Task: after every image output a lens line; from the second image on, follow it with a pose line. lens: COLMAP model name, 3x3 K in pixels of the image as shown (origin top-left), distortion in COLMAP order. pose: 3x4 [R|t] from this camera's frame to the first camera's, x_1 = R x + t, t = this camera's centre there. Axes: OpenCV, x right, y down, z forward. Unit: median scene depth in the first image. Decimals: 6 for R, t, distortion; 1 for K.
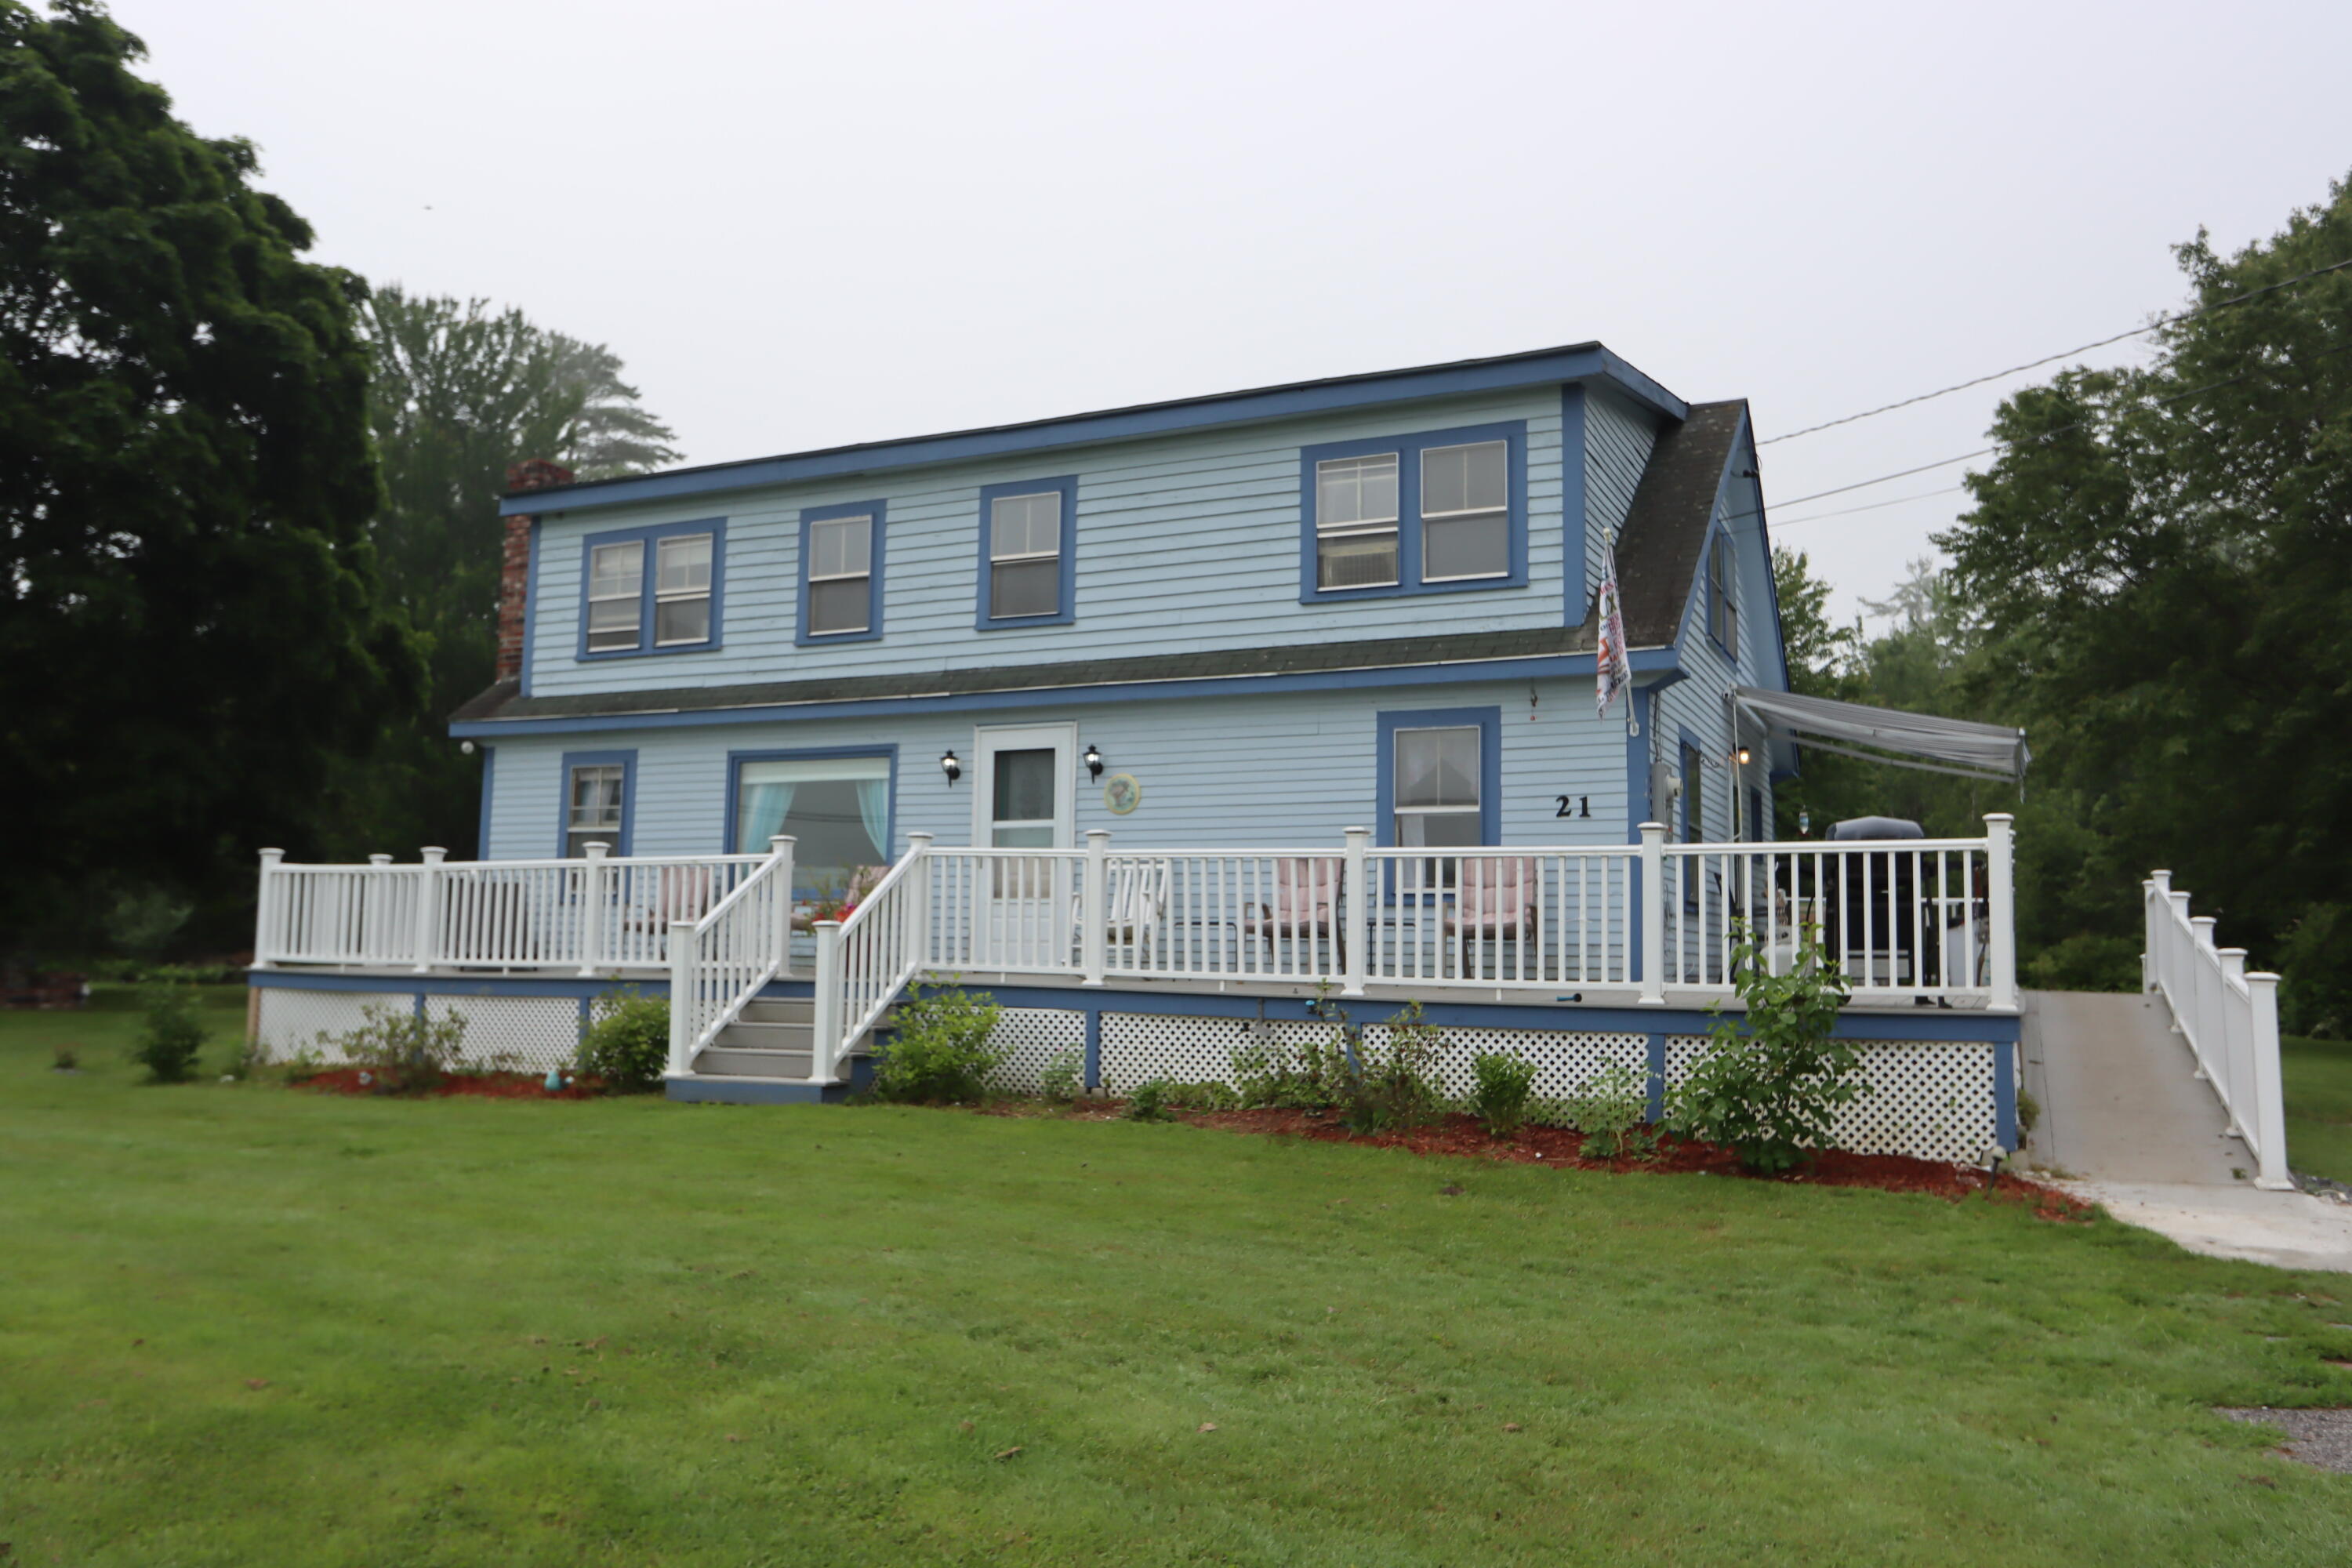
lens RADIAL K [[1661.6, 0, 1208.1], [0, 1661.6, 829.3], [0, 0, 1]] dist [0.003193, 0.001702]
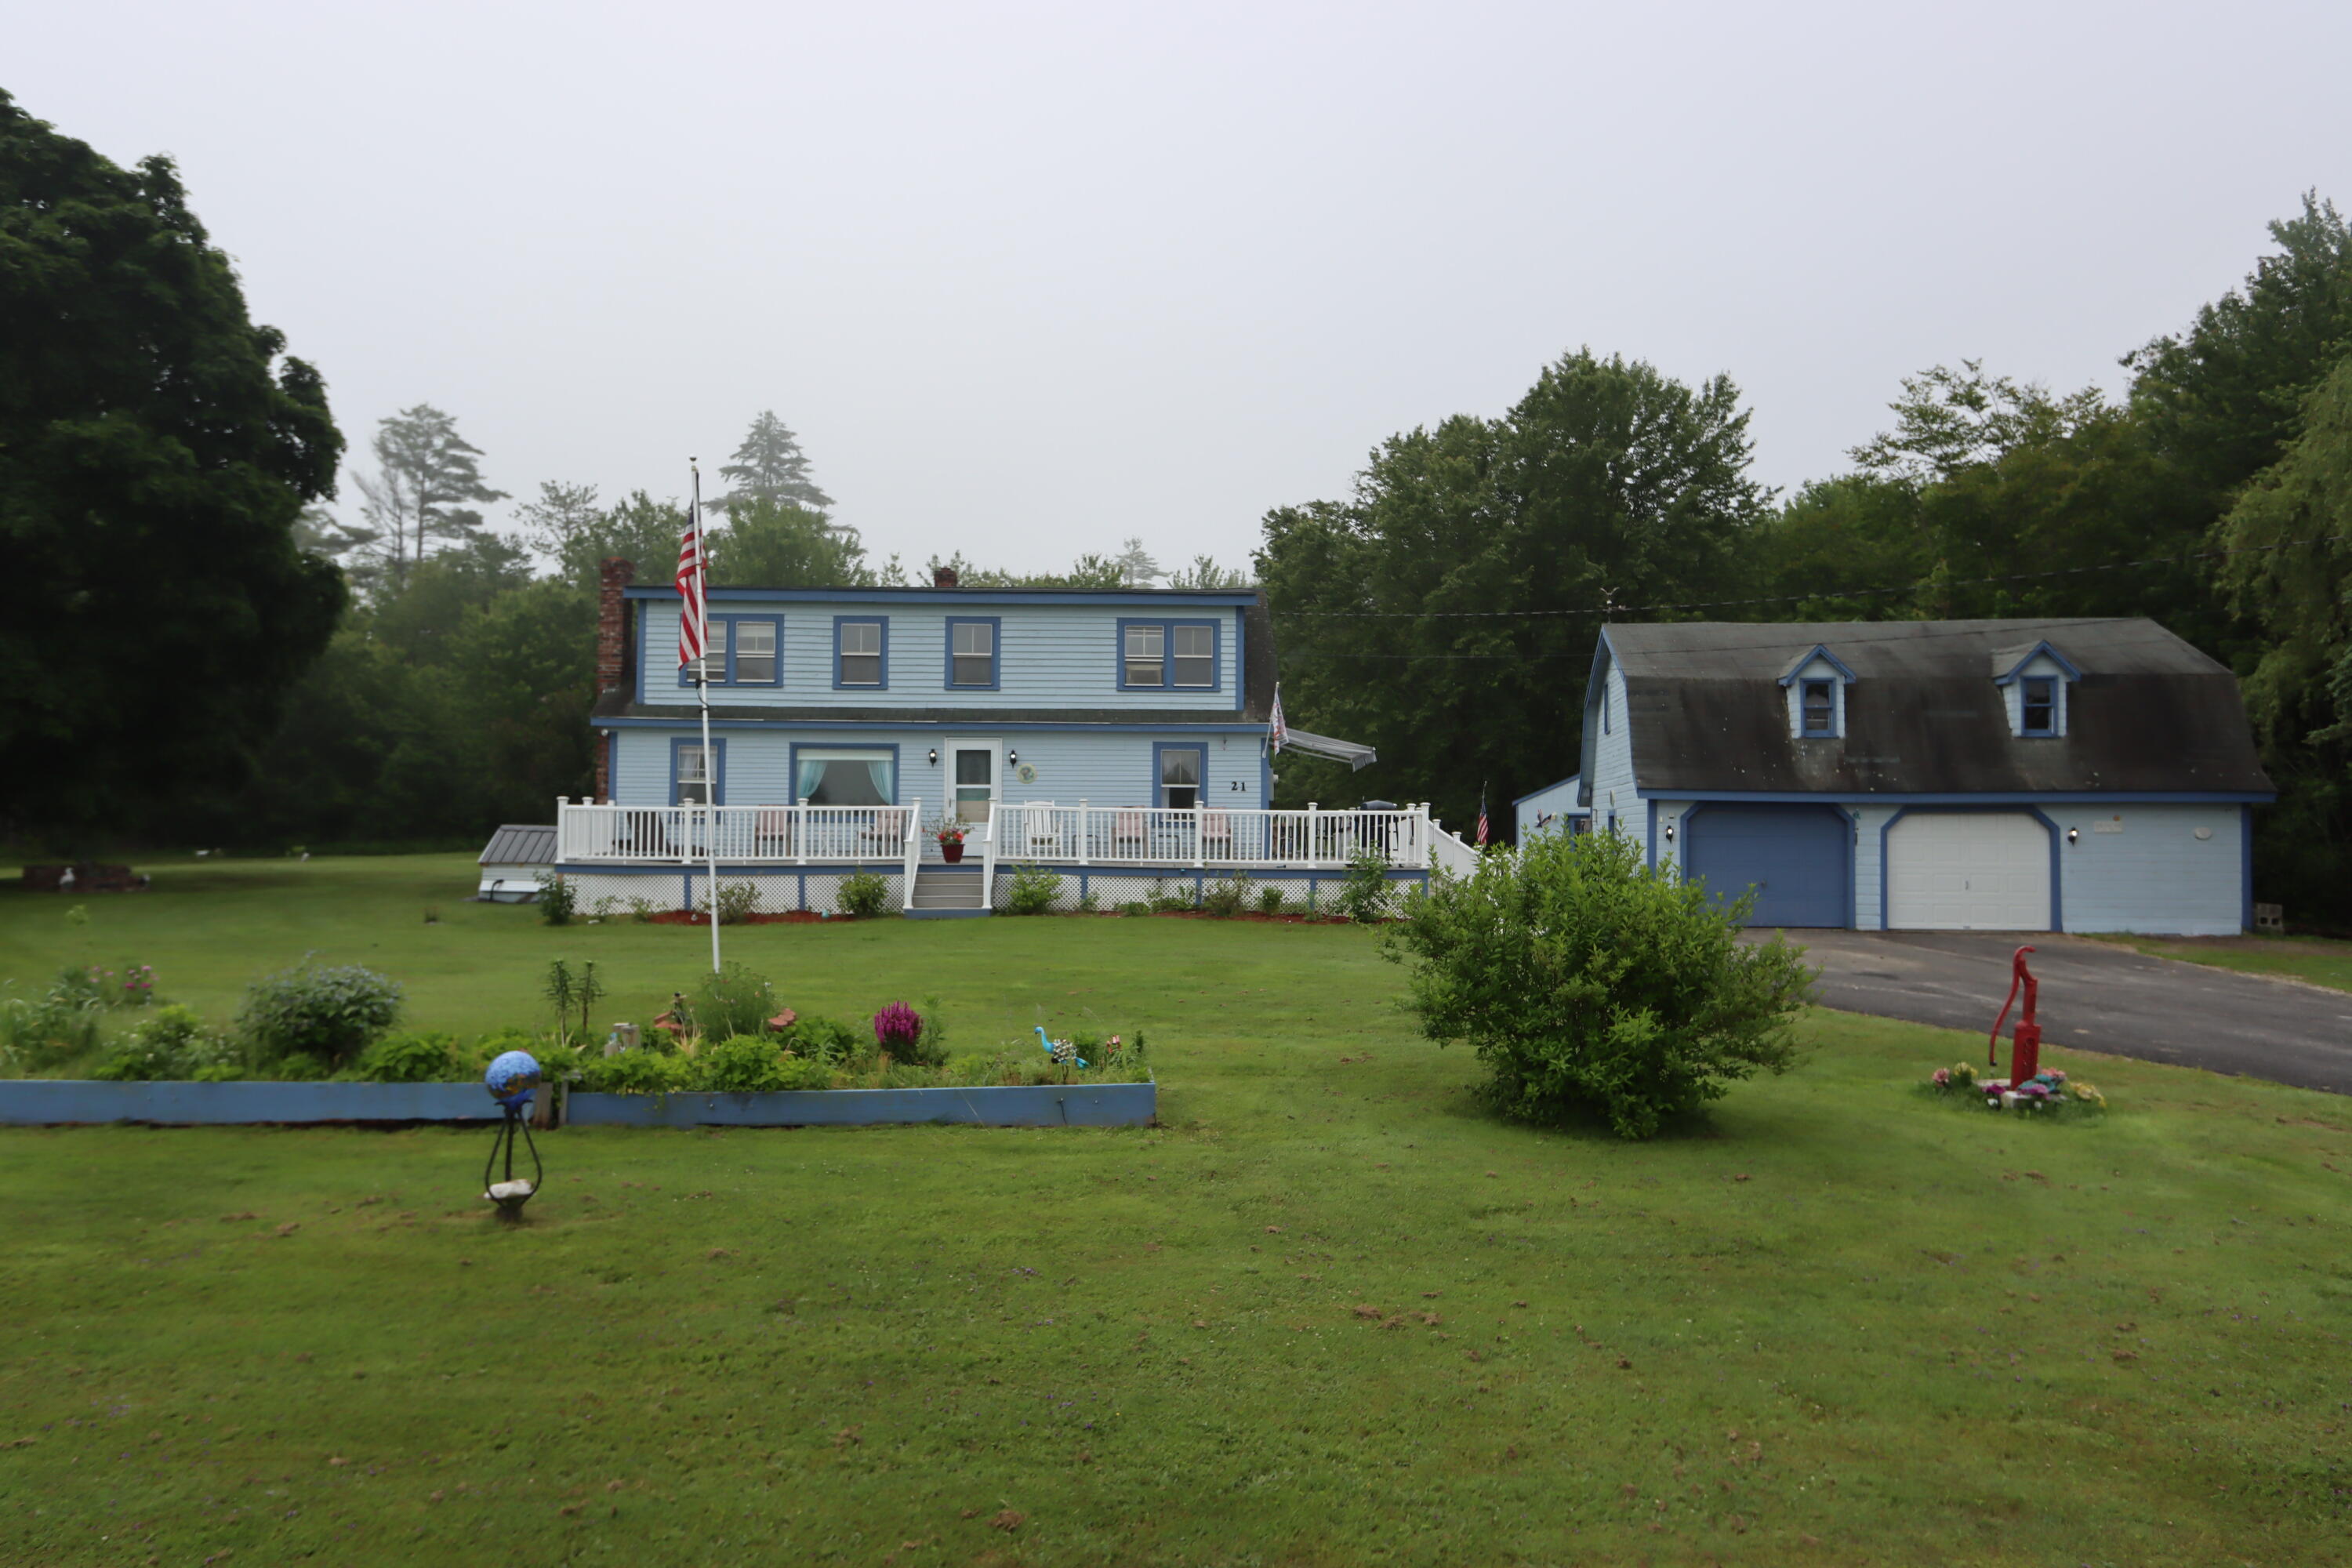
lens RADIAL K [[1444.4, 0, 1176.0], [0, 1444.4, 784.0], [0, 0, 1]] dist [0.000437, 0.001361]
pose [[0.891892, 0.008424, 0.452170, -0.676928], [-0.028272, 0.998909, 0.037157, -0.077732], [-0.451363, -0.045924, 0.891158, -0.685279]]
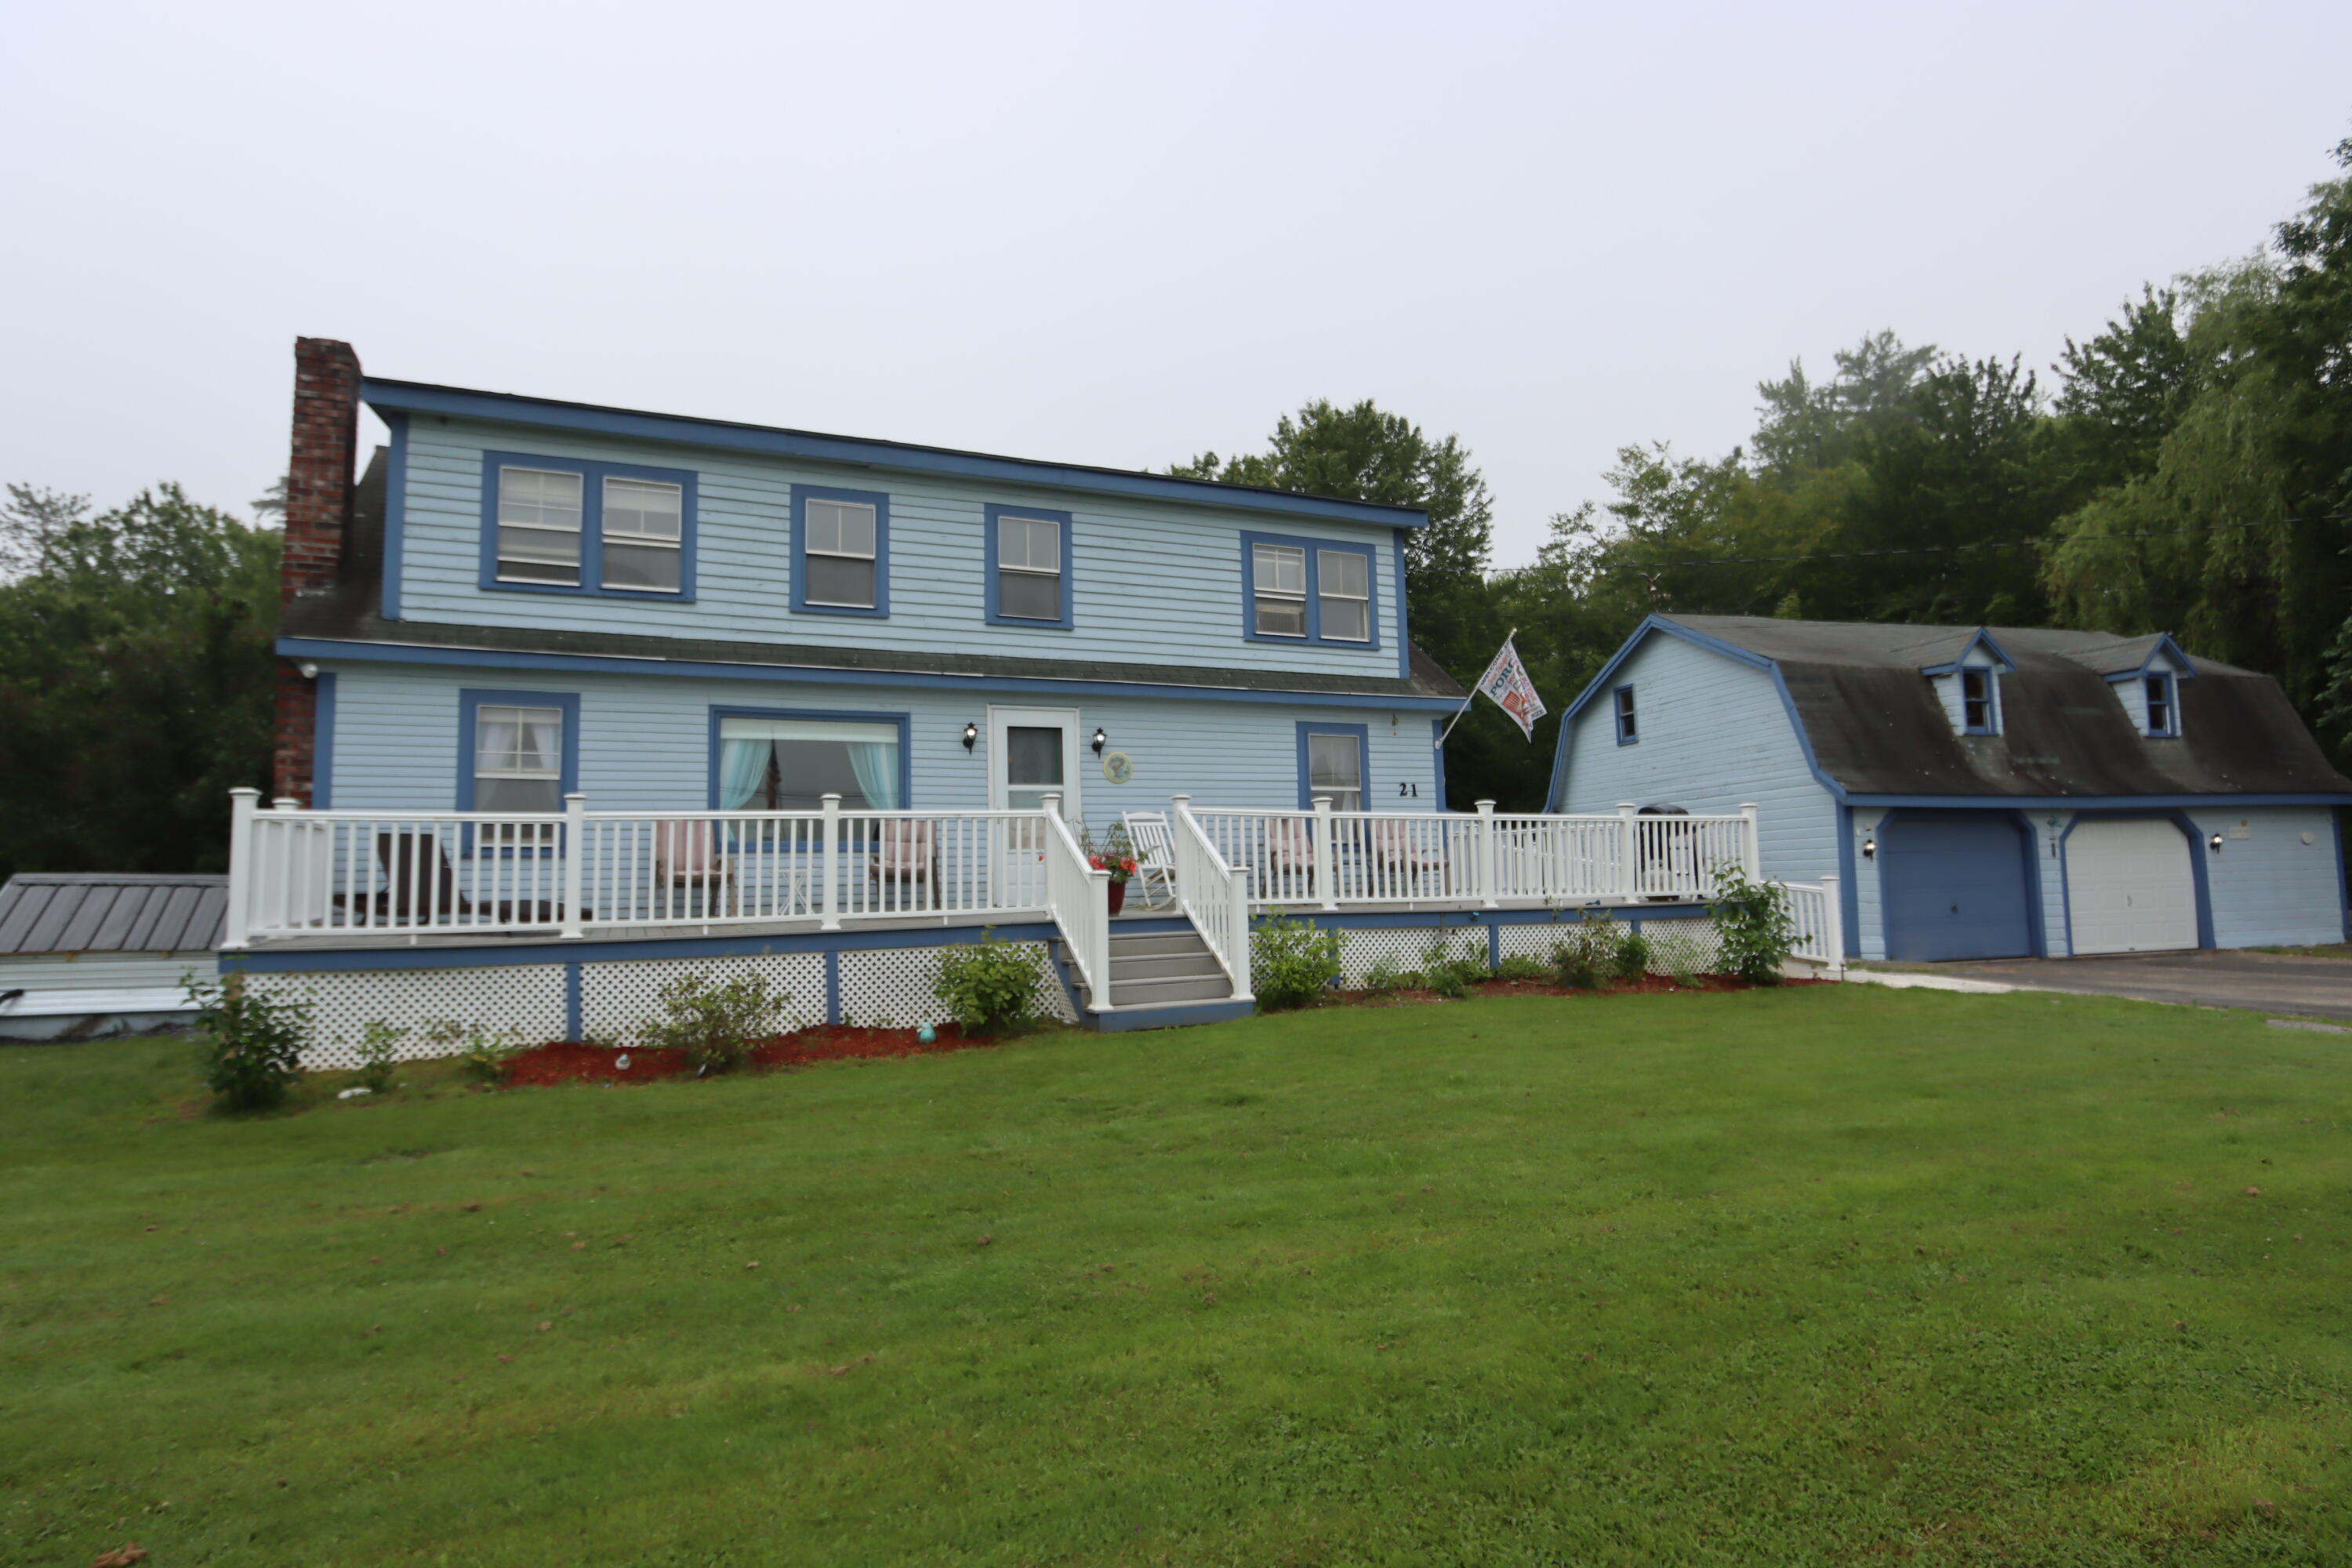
lens RADIAL K [[1215.8, 0, 1176.0], [0, 1215.8, 784.0], [0, 0, 1]] dist [-0.001522, -0.001681]
pose [[0.669908, 0.034829, 0.741627, -0.686819], [-0.023903, 0.999393, -0.025344, 0.013781], [-0.742059, -0.000749, 0.670334, 0.315683]]
